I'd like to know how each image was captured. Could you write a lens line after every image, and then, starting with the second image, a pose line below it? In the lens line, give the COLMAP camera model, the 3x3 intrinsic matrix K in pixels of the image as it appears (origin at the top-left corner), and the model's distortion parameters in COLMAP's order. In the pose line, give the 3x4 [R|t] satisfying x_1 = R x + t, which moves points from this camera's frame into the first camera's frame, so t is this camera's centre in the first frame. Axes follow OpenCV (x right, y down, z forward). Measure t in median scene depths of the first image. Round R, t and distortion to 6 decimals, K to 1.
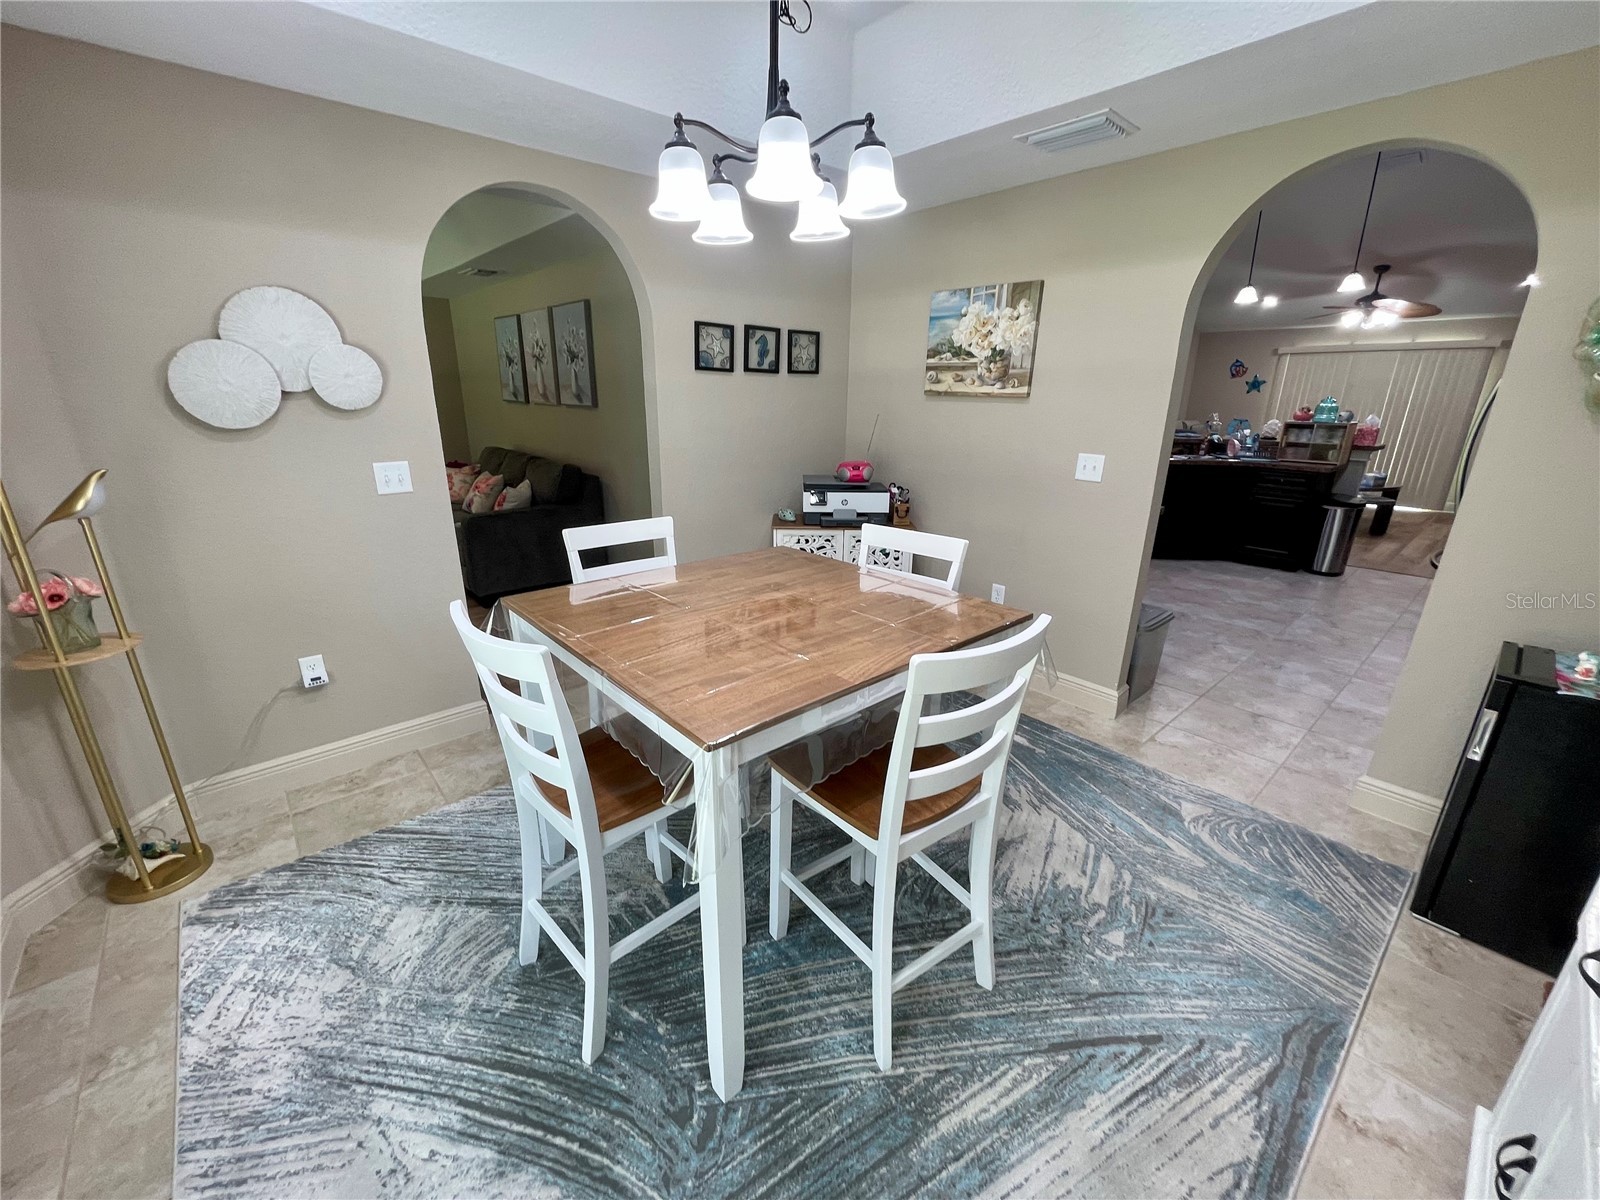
lens RADIAL K [[646.6, 0, 791.6], [0, 646.6, 600.7], [0, 0, 1]] dist [-0.000717, 0.000240]
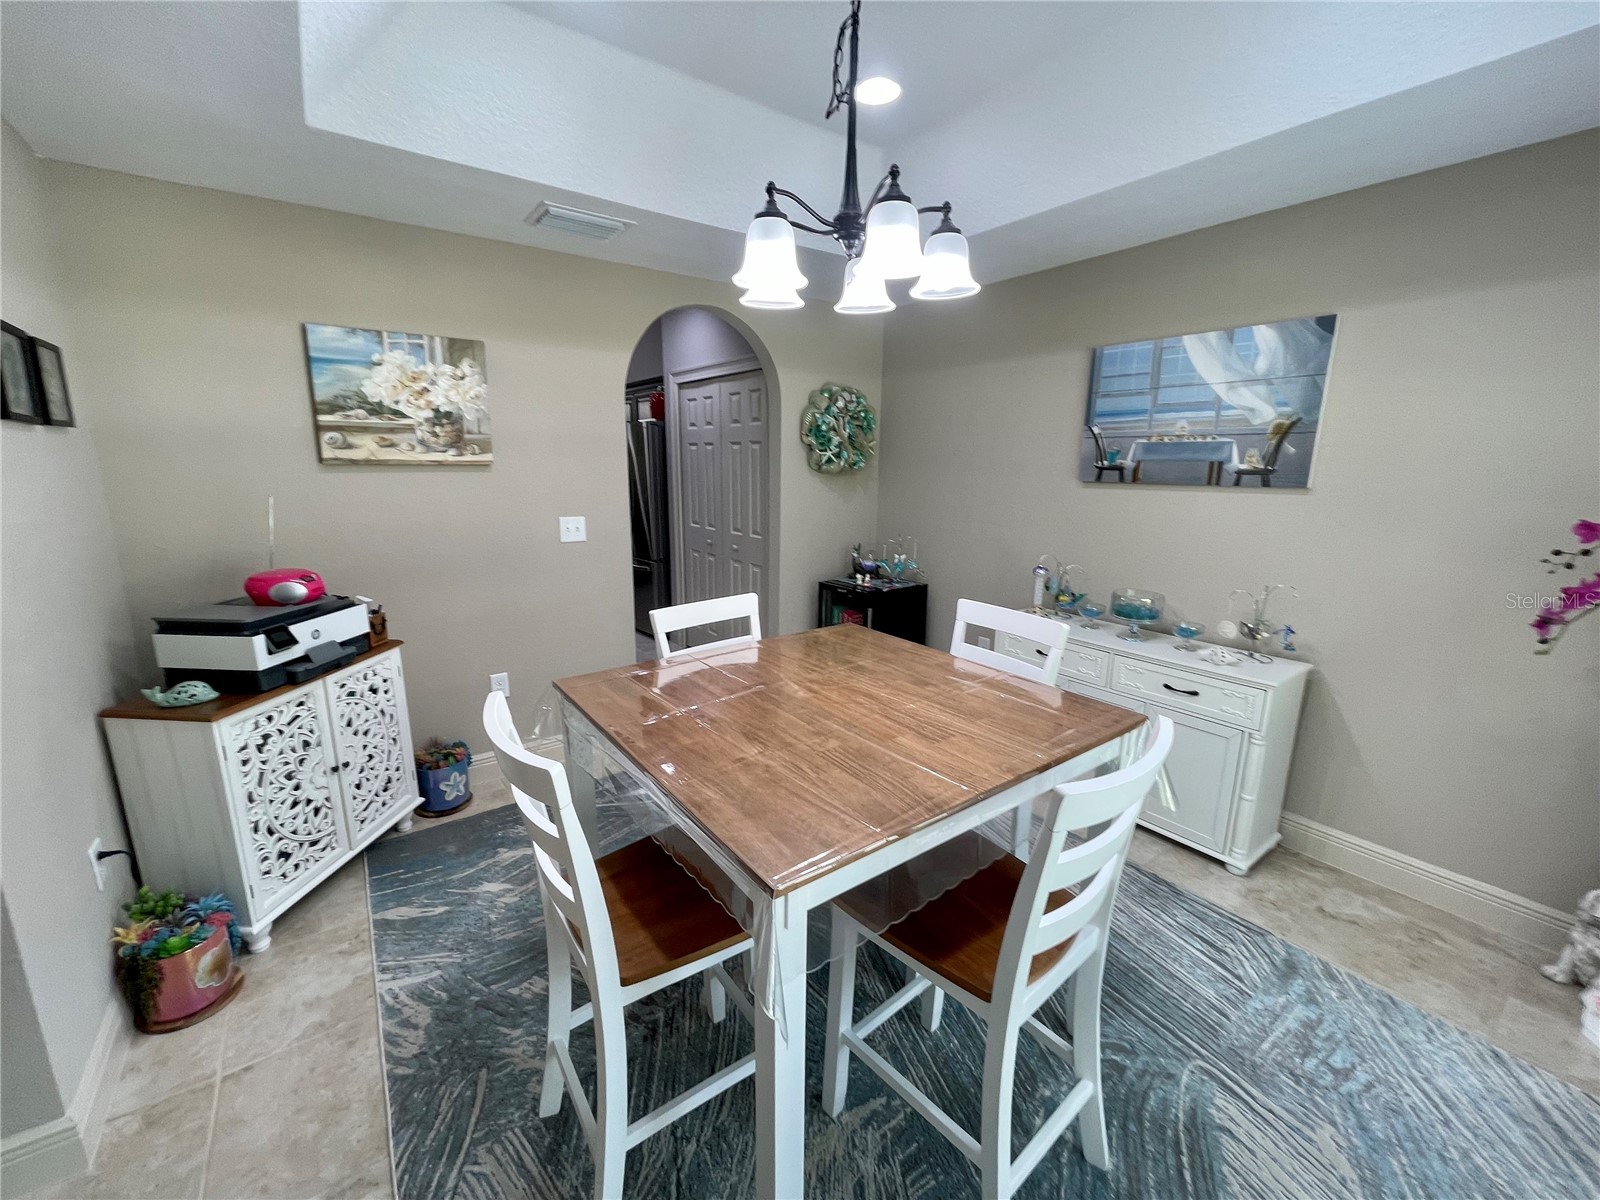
lens RADIAL K [[646.6, 0, 791.6], [0, 646.6, 600.7], [0, 0, 1]] dist [-0.000717, 0.000240]
pose [[0.091520, -0.222882, 0.970540, -0.525706], [0.306145, 0.933725, 0.185559, -0.175815], [-0.947575, 0.280144, 0.153689, 0.512927]]
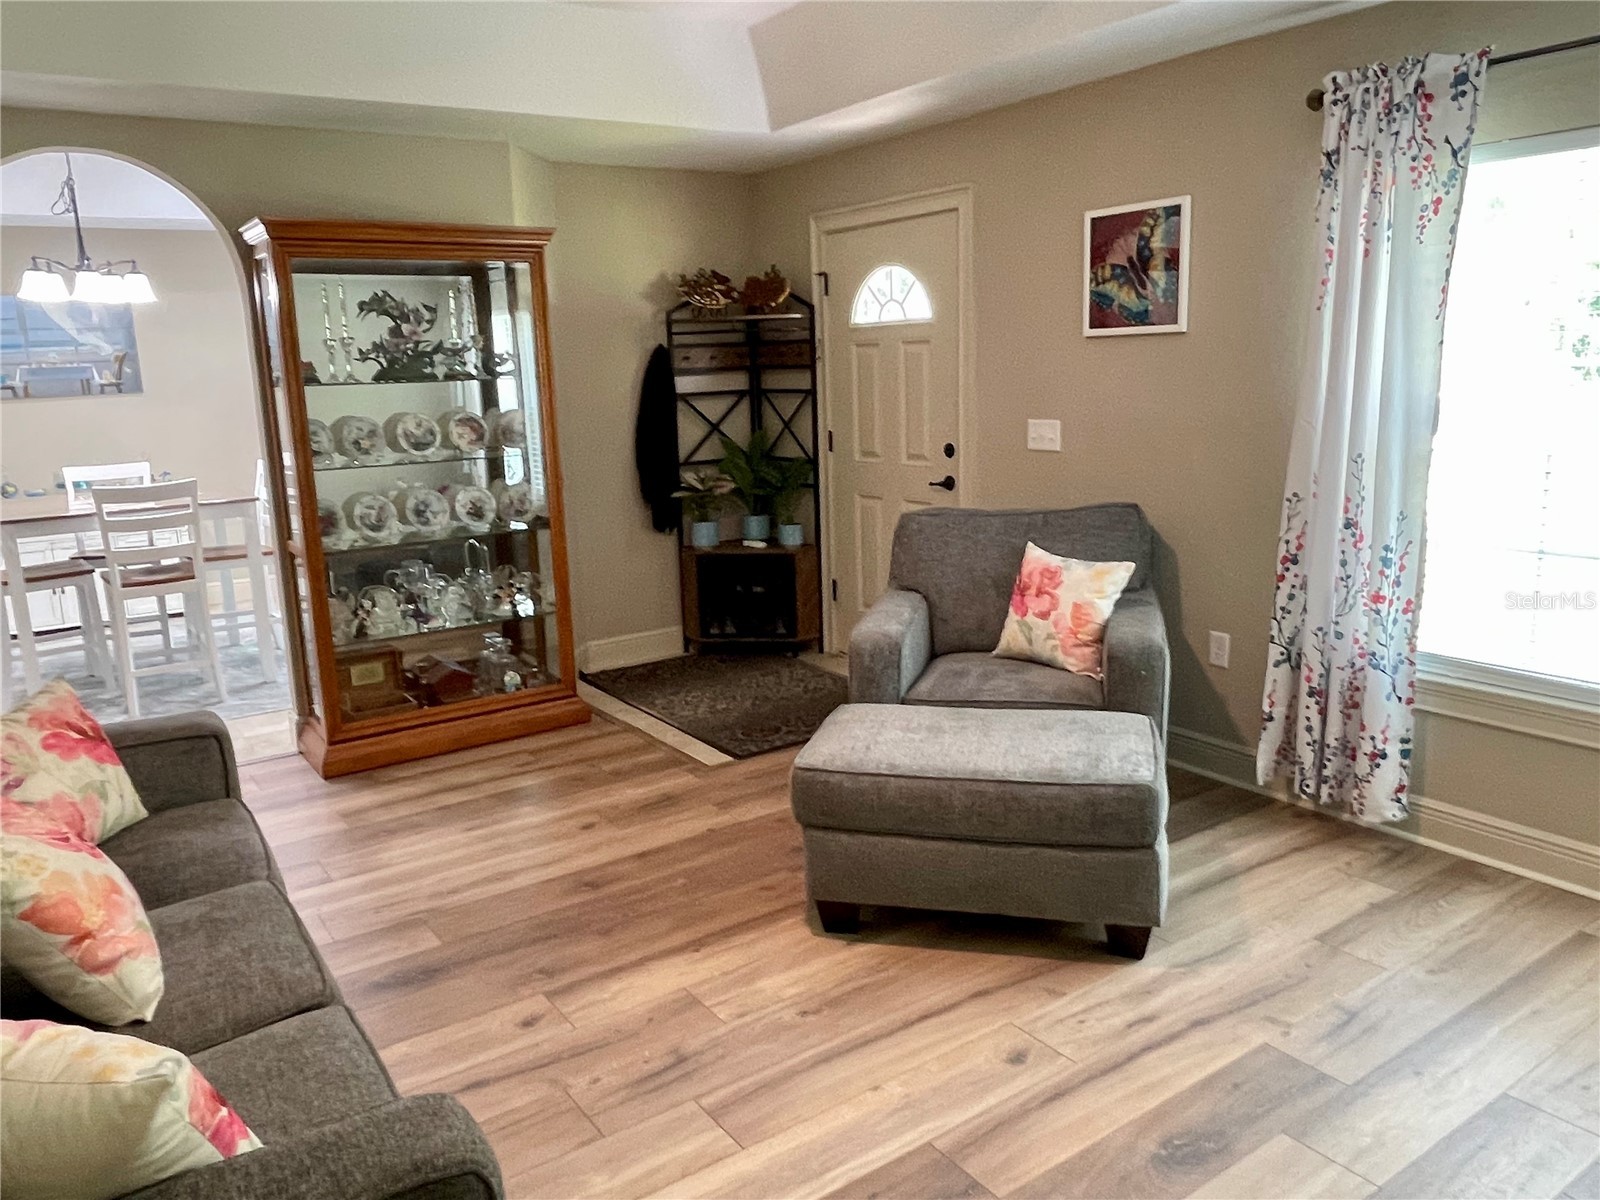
lens RADIAL K [[1155.4, 0, 790.2], [0, 1155.4, 602.4], [0, 0, 1]] dist [0.016843, -0.038911]
pose [[-0.992778, 0.001300, 0.119963, -1.291644], [0.061474, 0.864199, 0.499380, -0.701352], [-0.103023, 0.503148, -0.858038, 2.128961]]
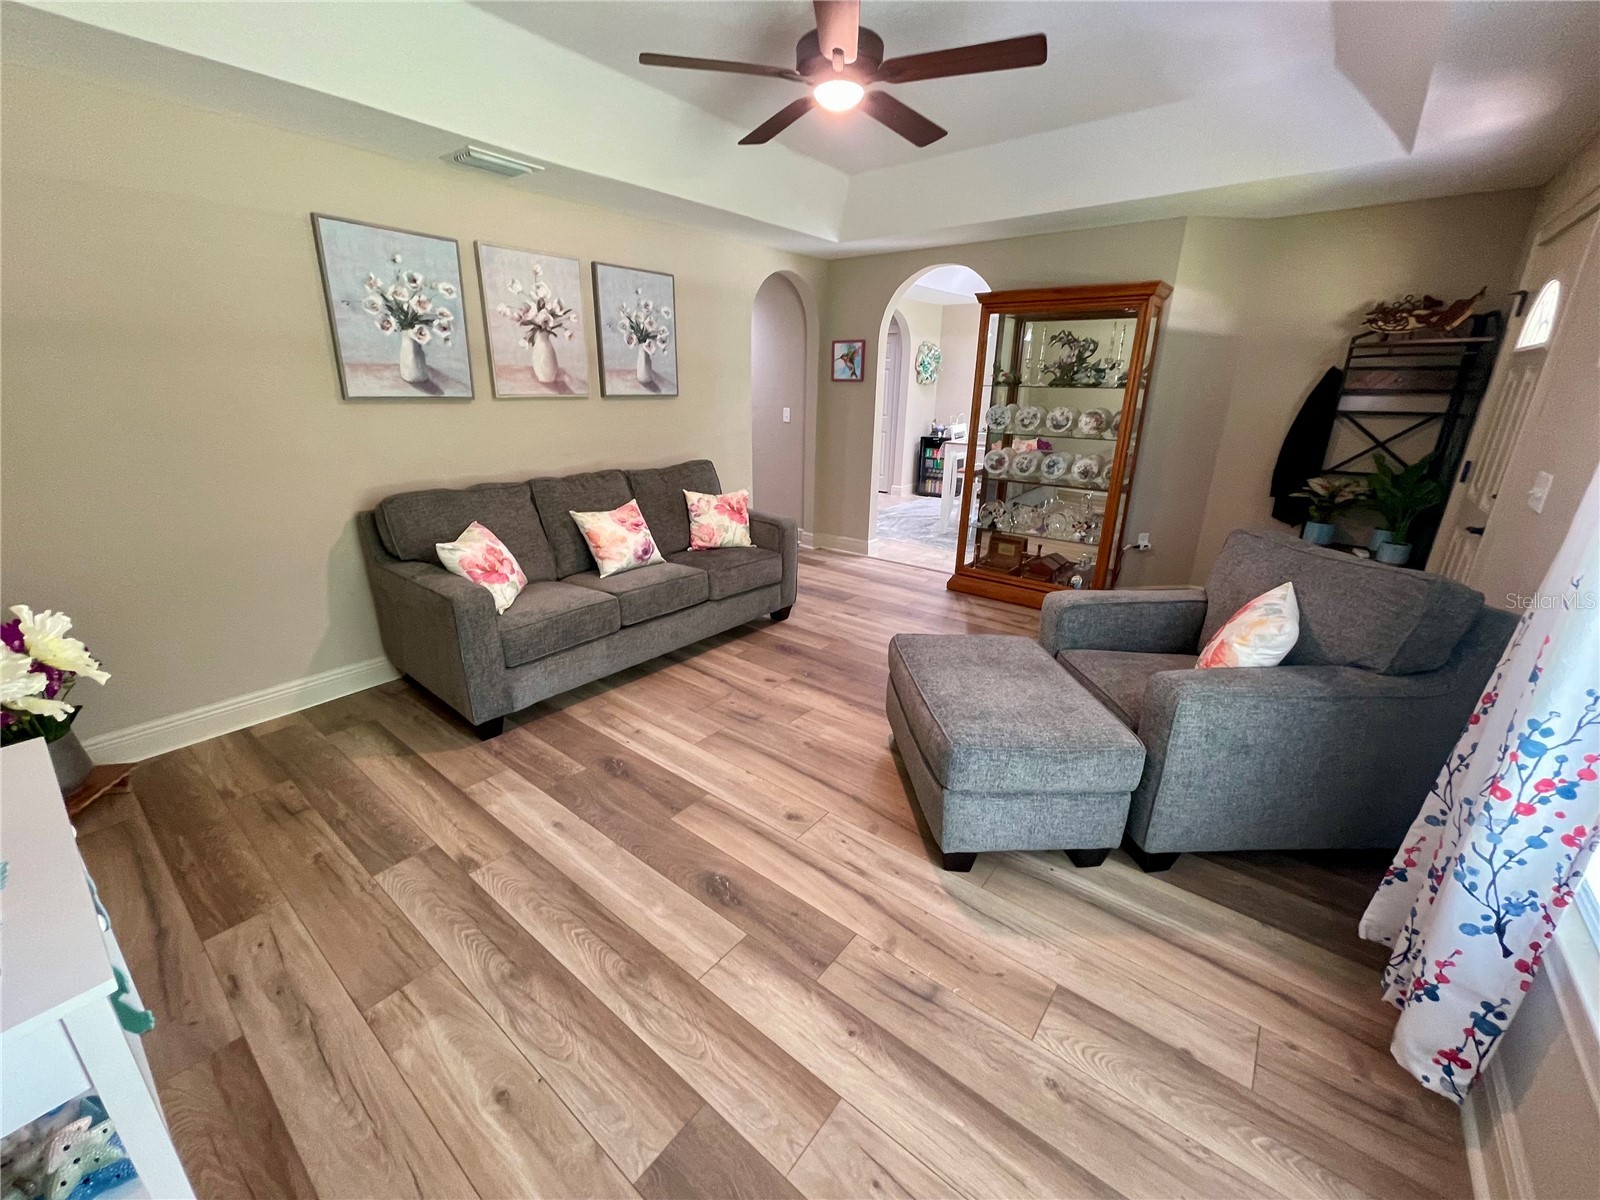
lens RADIAL K [[646.6, 0, 791.6], [0, 646.6, 600.7], [0, 0, 1]] dist [-0.000717, 0.000240]
pose [[-0.169003, -0.328616, 0.929220, -1.964989], [0.297848, 0.881675, 0.365973, -0.511216], [-0.939534, 0.338617, -0.051128, 1.536178]]
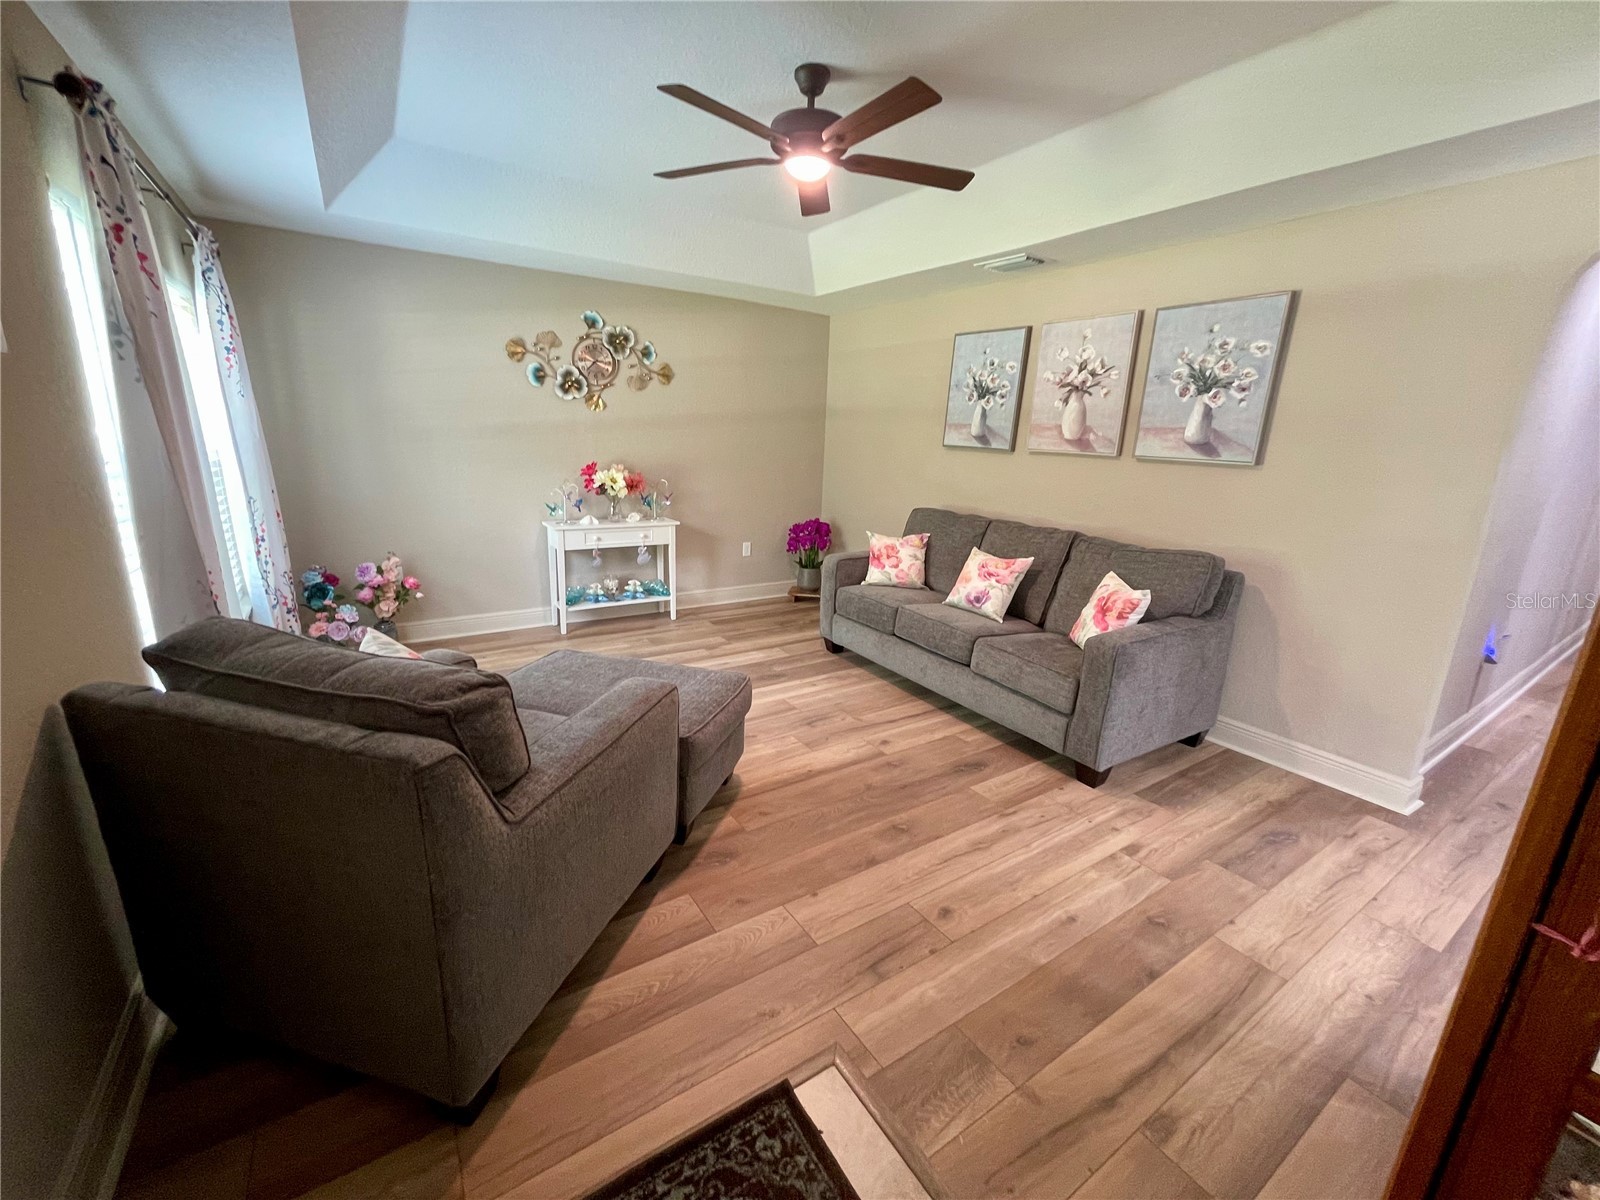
lens RADIAL K [[651.8, 0, 793.8], [0, 651.8, 594.6], [0, 0, 1]] dist [0.024249, -0.000042]
pose [[0.989556, 0.059116, -0.131471, -1.012607], [-0.068030, 0.995604, -0.064375, -0.161893], [0.127087, 0.072647, 0.989228, 0.504910]]
